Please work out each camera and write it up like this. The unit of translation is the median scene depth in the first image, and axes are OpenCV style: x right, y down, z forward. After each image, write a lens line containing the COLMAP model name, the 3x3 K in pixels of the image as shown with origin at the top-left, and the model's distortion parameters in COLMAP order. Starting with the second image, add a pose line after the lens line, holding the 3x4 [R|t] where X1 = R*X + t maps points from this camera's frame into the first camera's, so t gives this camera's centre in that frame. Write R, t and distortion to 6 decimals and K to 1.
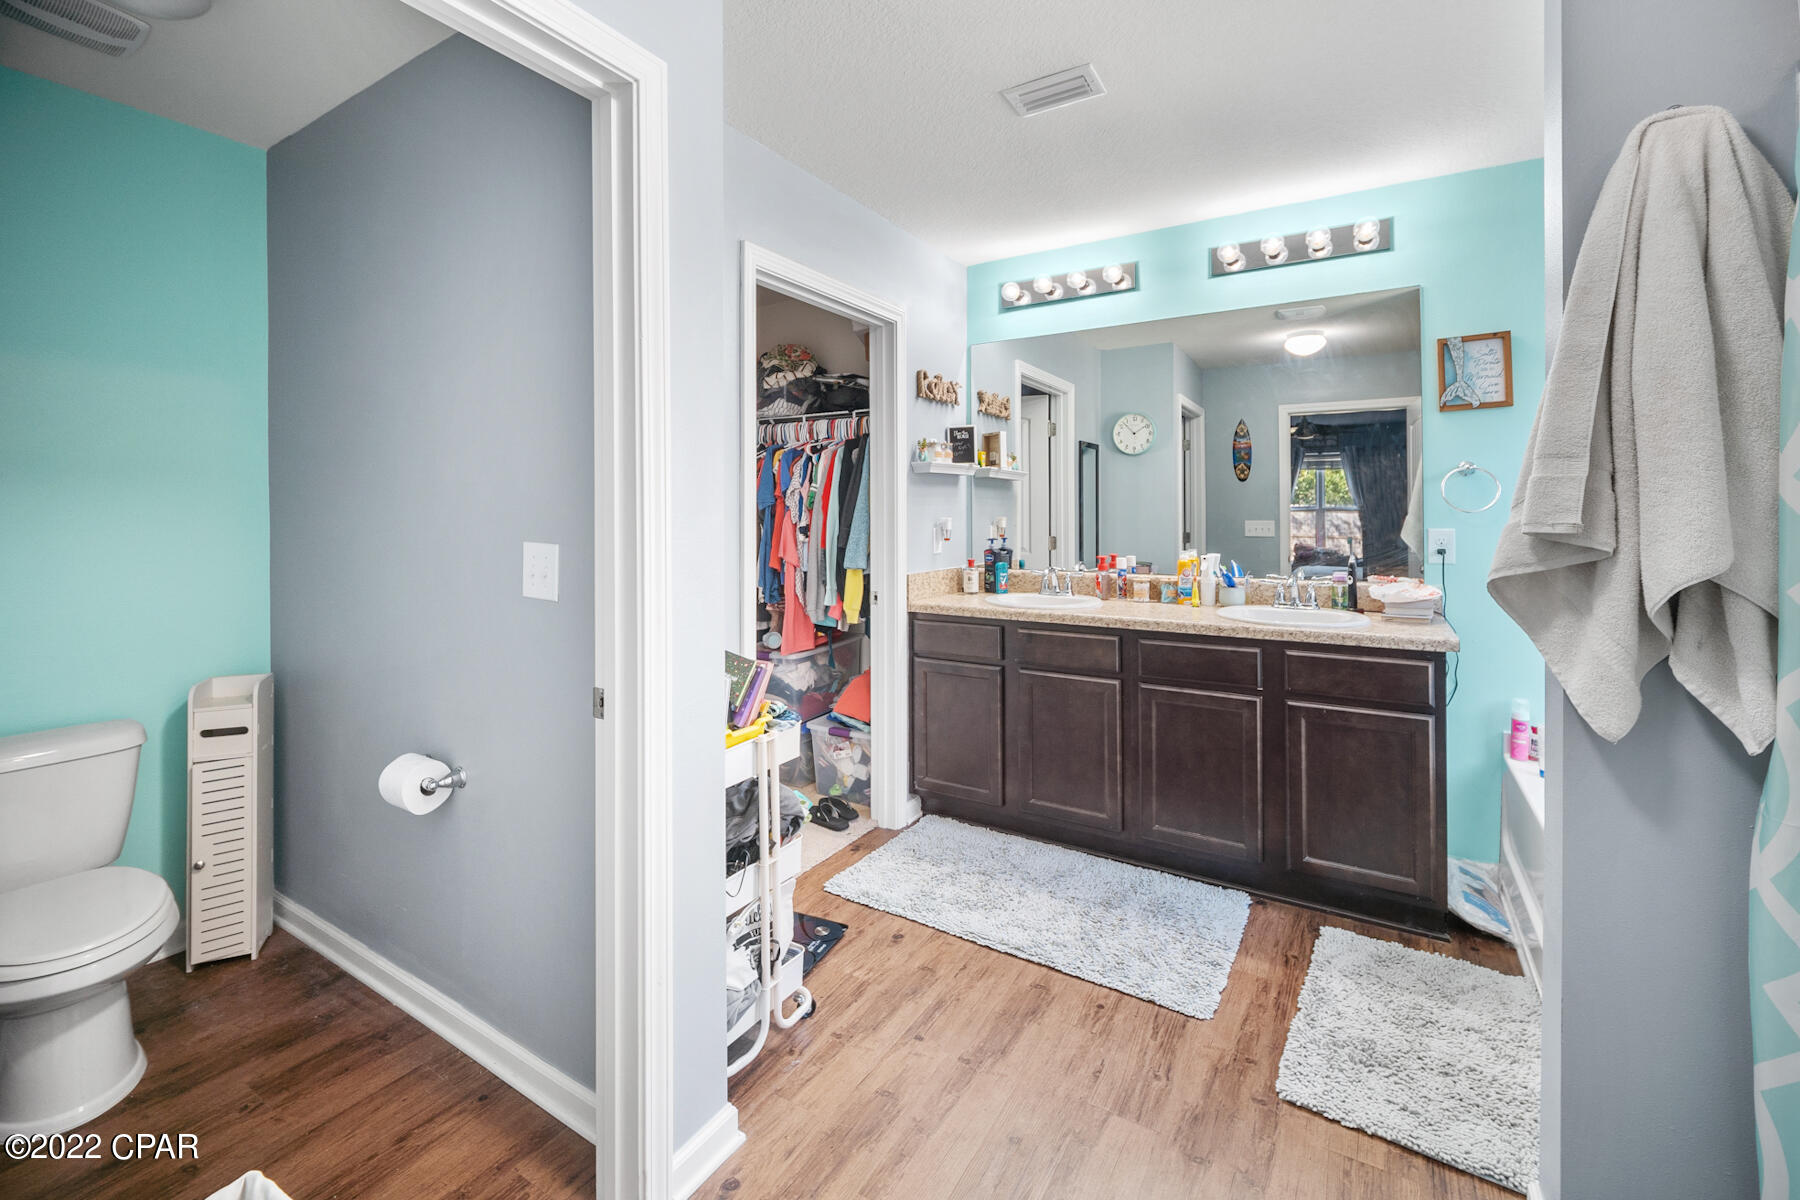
lens RADIAL K [[744.9, 0, 898.9], [0, 744.9, 505.0], [0, 0, 1]] dist [-0.003822, 0.000410]
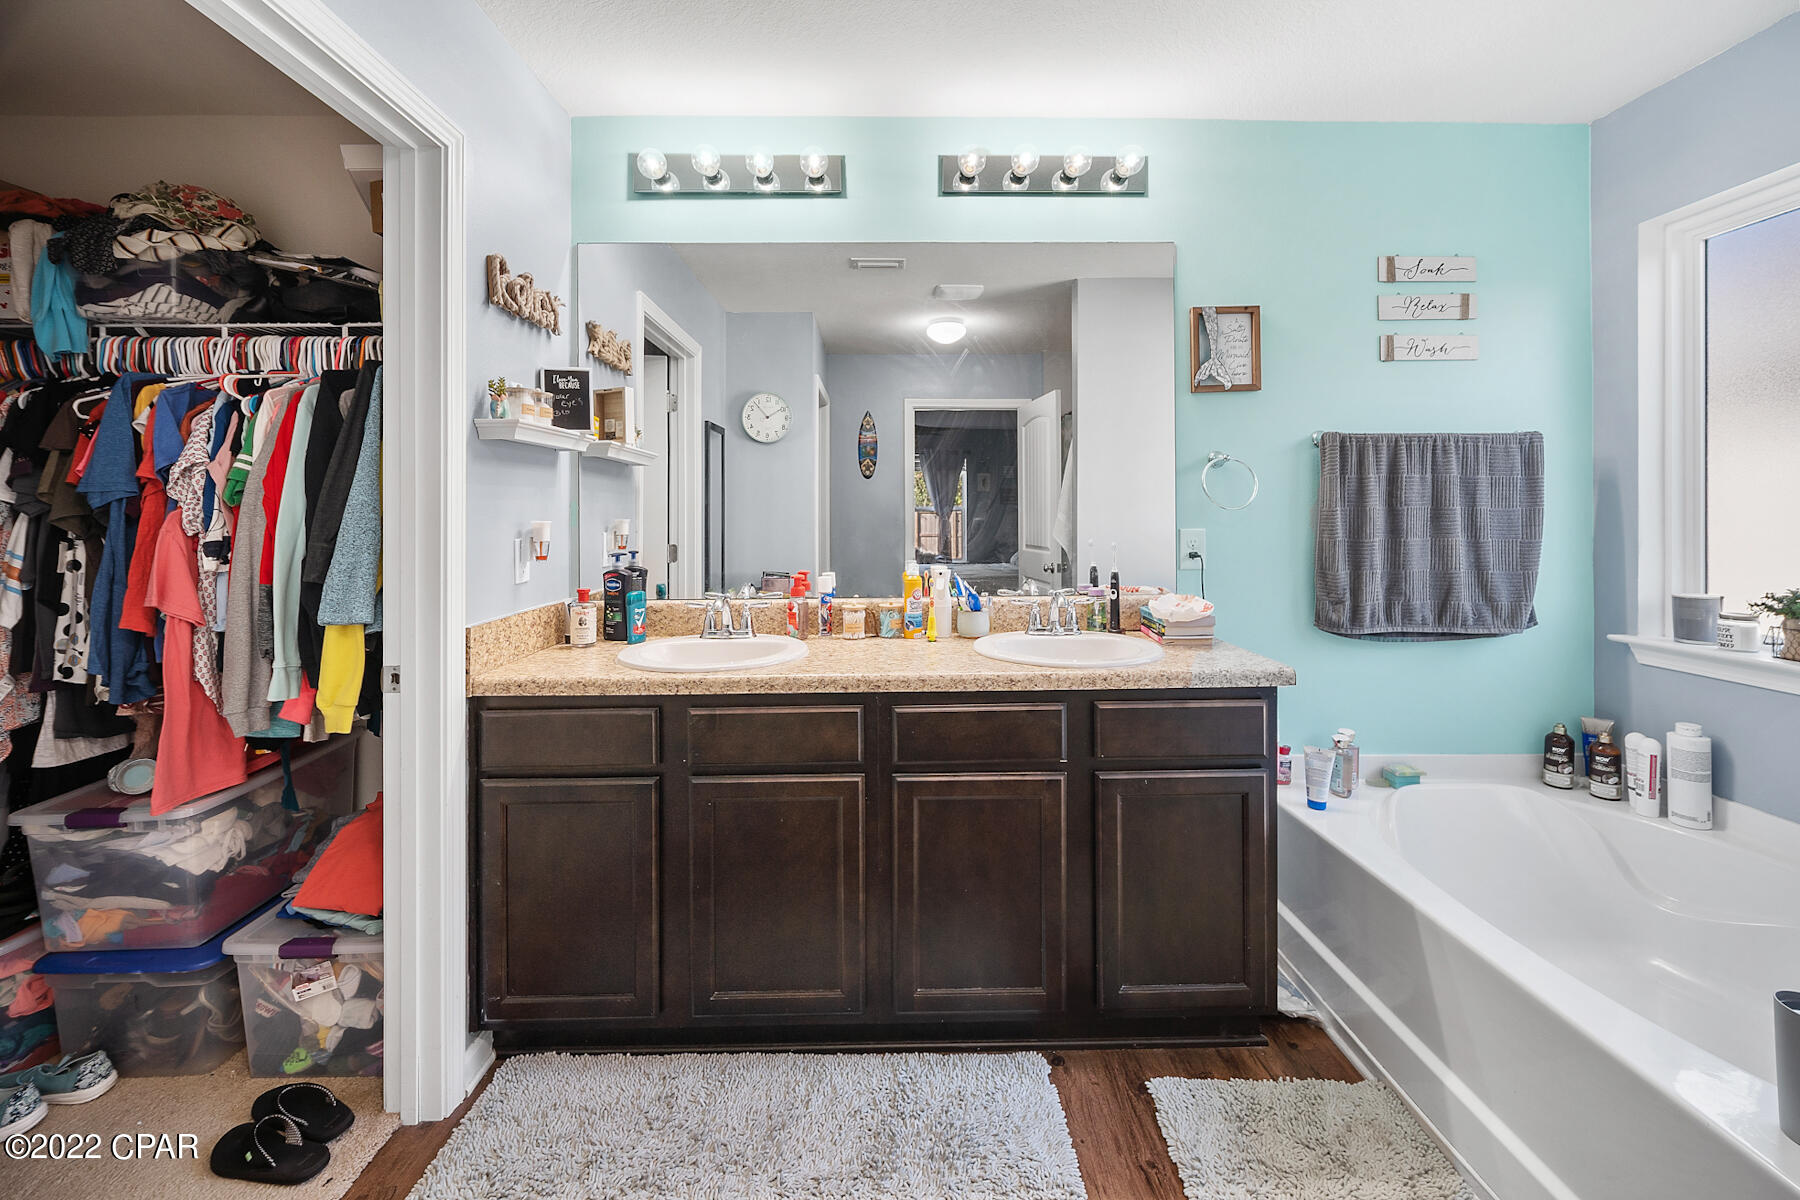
lens RADIAL K [[744.9, 0, 898.9], [0, 744.9, 505.0], [0, 0, 1]] dist [-0.003822, 0.000410]
pose [[0.836588, 0.002864, 0.547825, -0.020447], [-0.001191, 0.999993, -0.003408, 0.006299], [-0.547831, 0.002199, 0.836586, 0.354433]]
